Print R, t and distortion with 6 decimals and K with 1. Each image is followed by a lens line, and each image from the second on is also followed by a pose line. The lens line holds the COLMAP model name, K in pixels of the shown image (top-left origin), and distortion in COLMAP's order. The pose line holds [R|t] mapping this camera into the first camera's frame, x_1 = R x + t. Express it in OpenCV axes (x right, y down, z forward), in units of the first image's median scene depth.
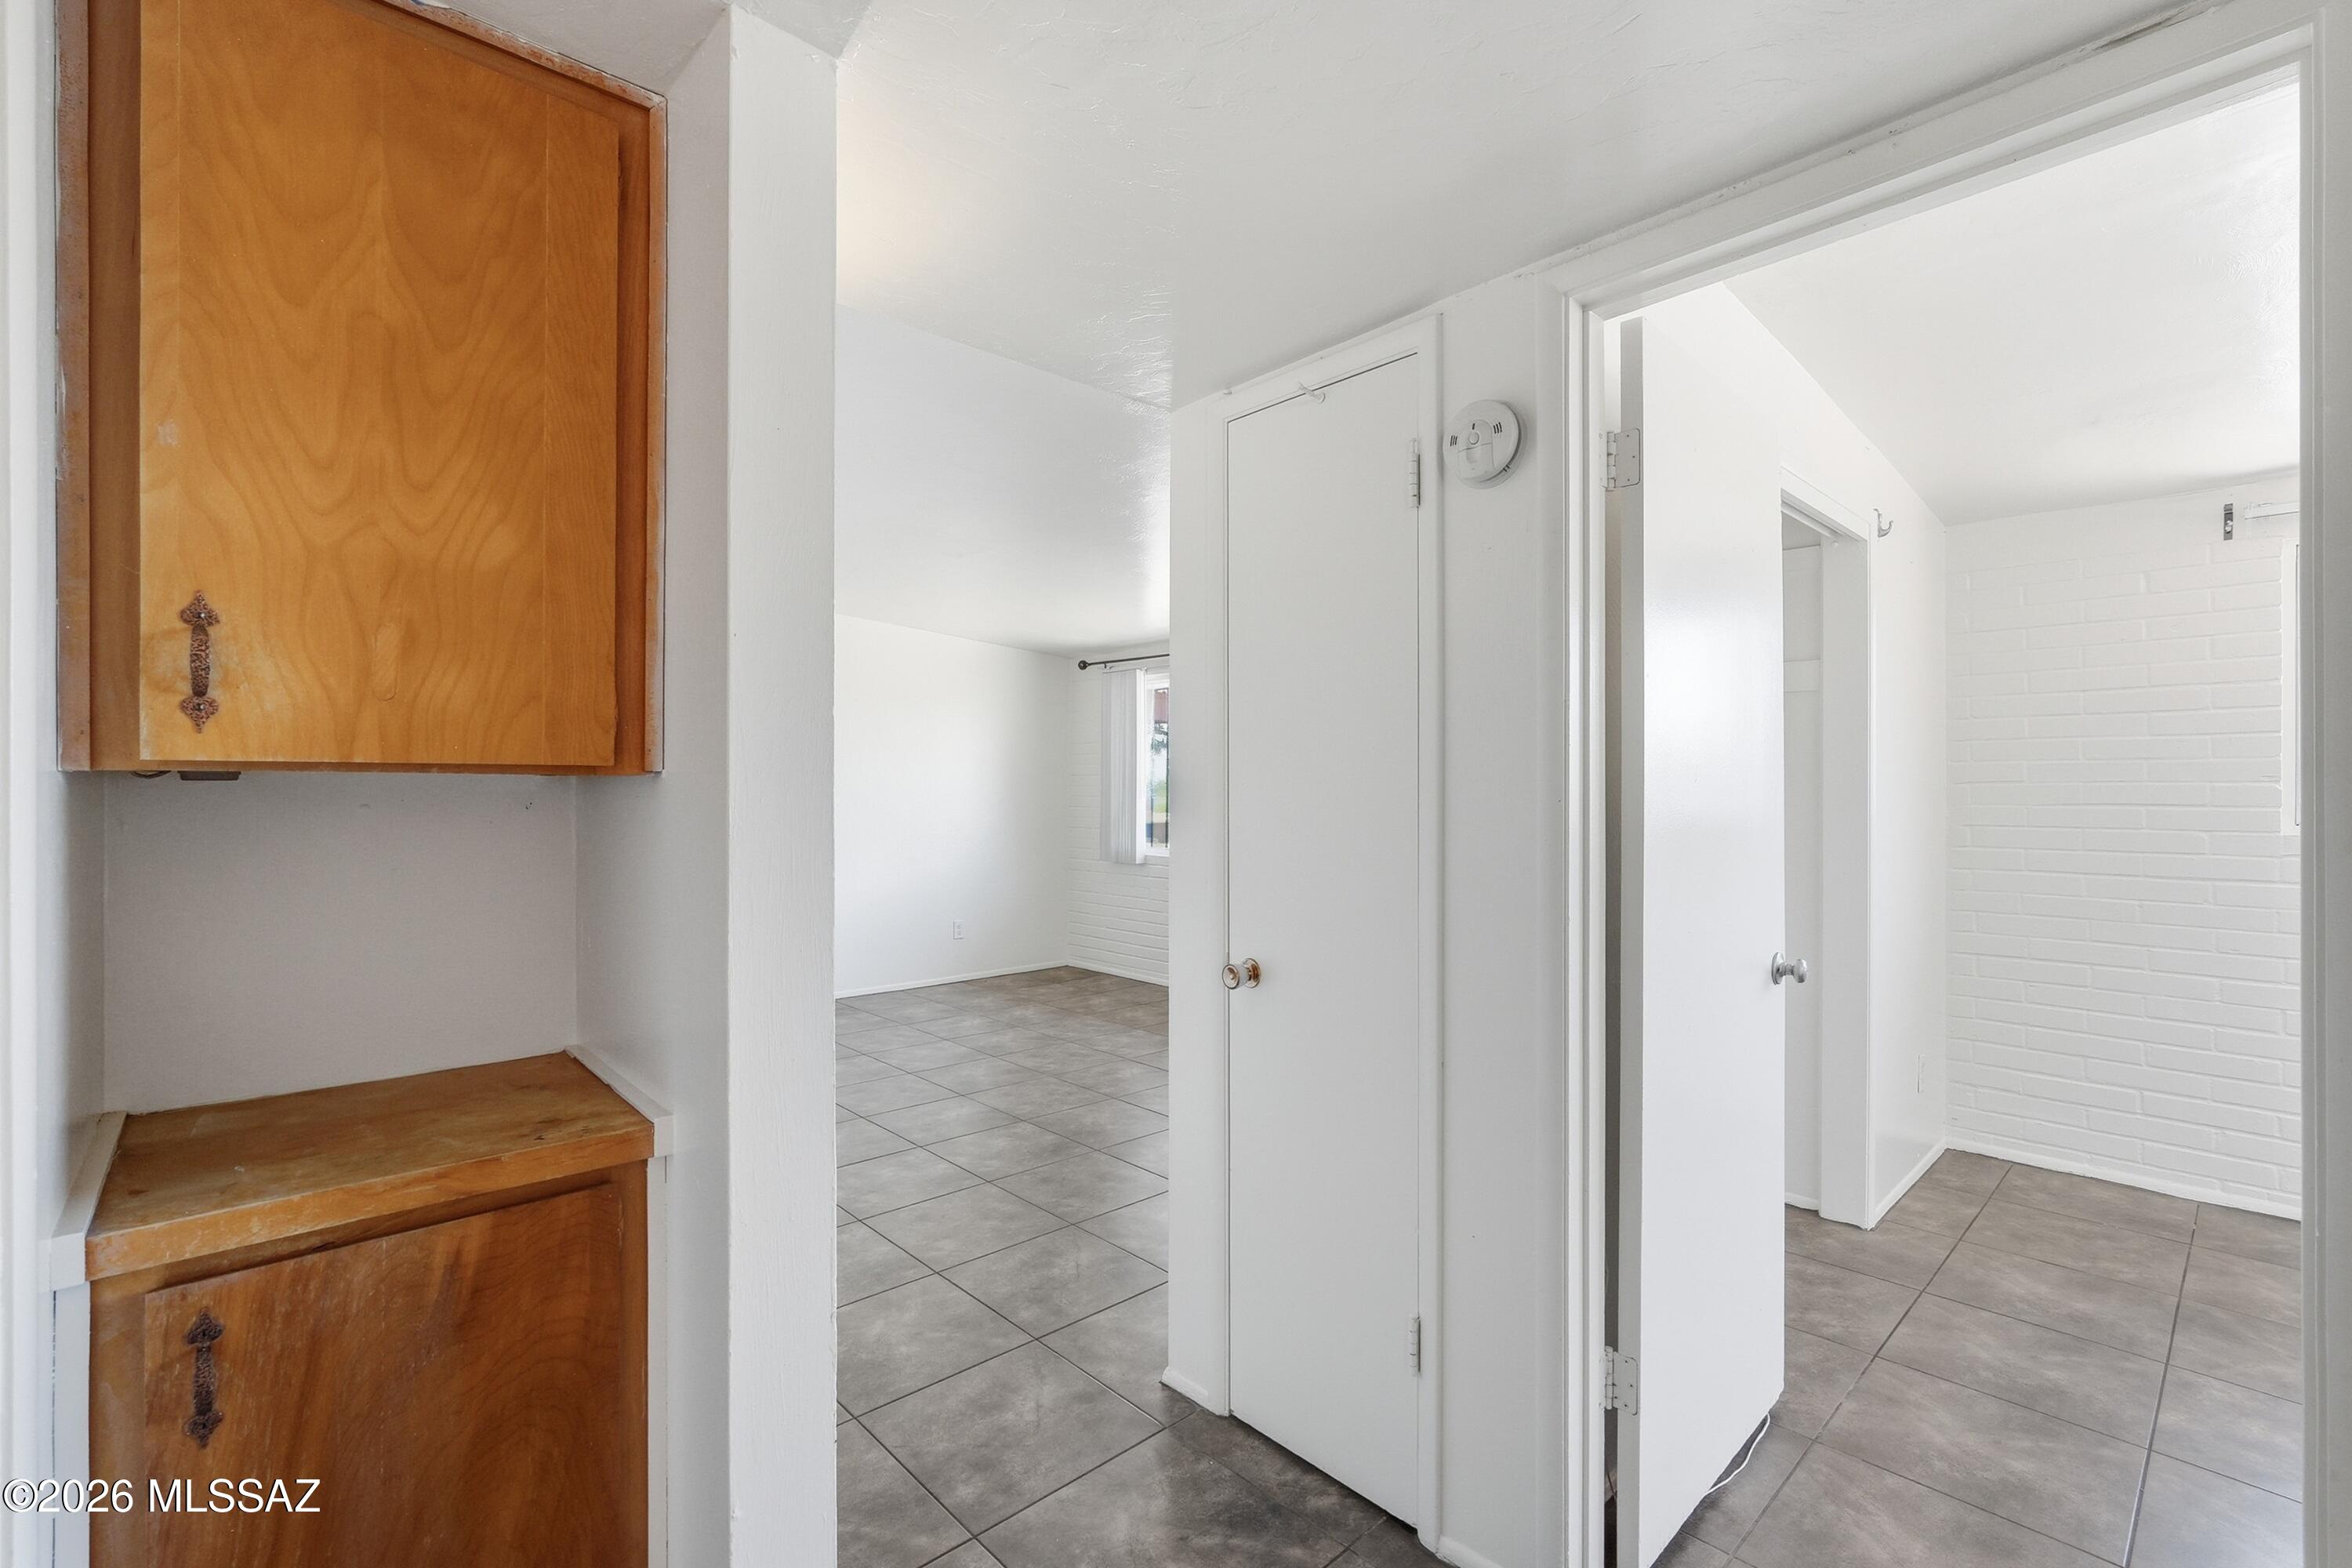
lens RADIAL K [[1034.6, 0, 1165.5], [0, 1034.6, 795.5], [0, 0, 1]] dist [-0.019881, 0.009401]
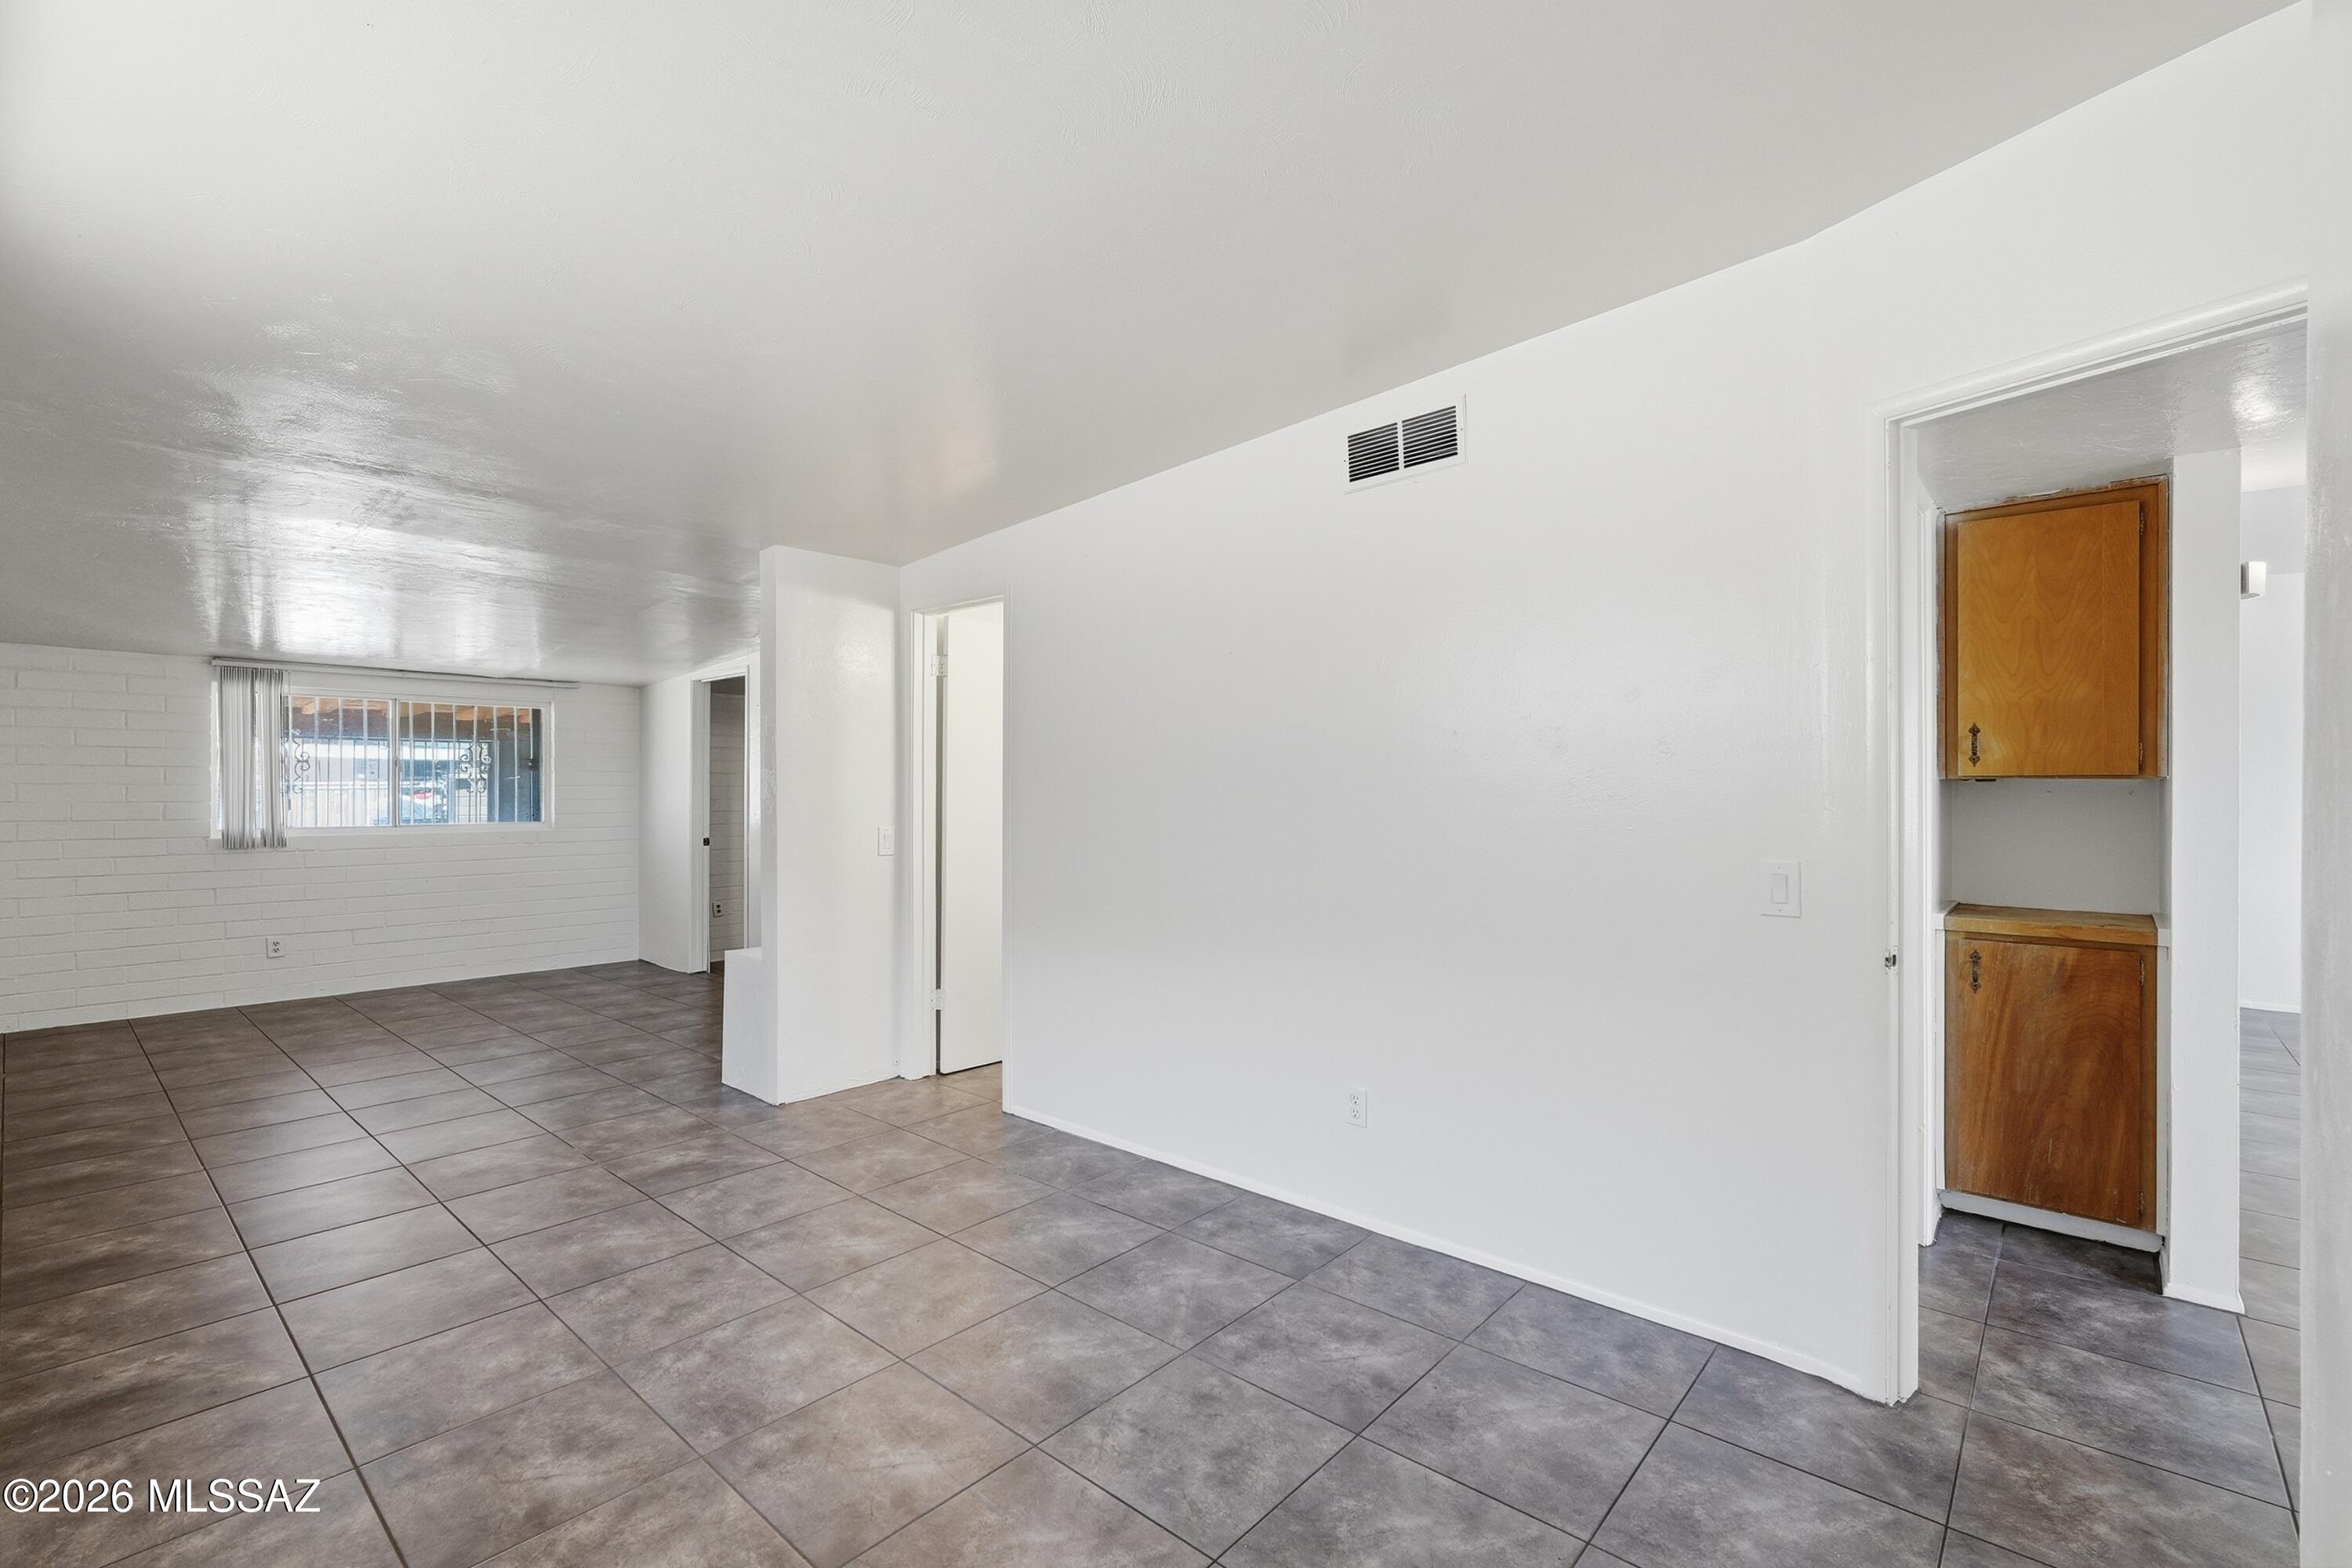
lens RADIAL K [[1034.6, 0, 1165.5], [0, 1034.6, 795.5], [0, 0, 1]] dist [-0.019881, 0.009401]
pose [[0.098236, 0.008322, -0.995128, 1.849232], [0.004900, 0.999949, 0.008846, -0.013024], [0.995151, -0.005746, 0.098190, -1.694357]]
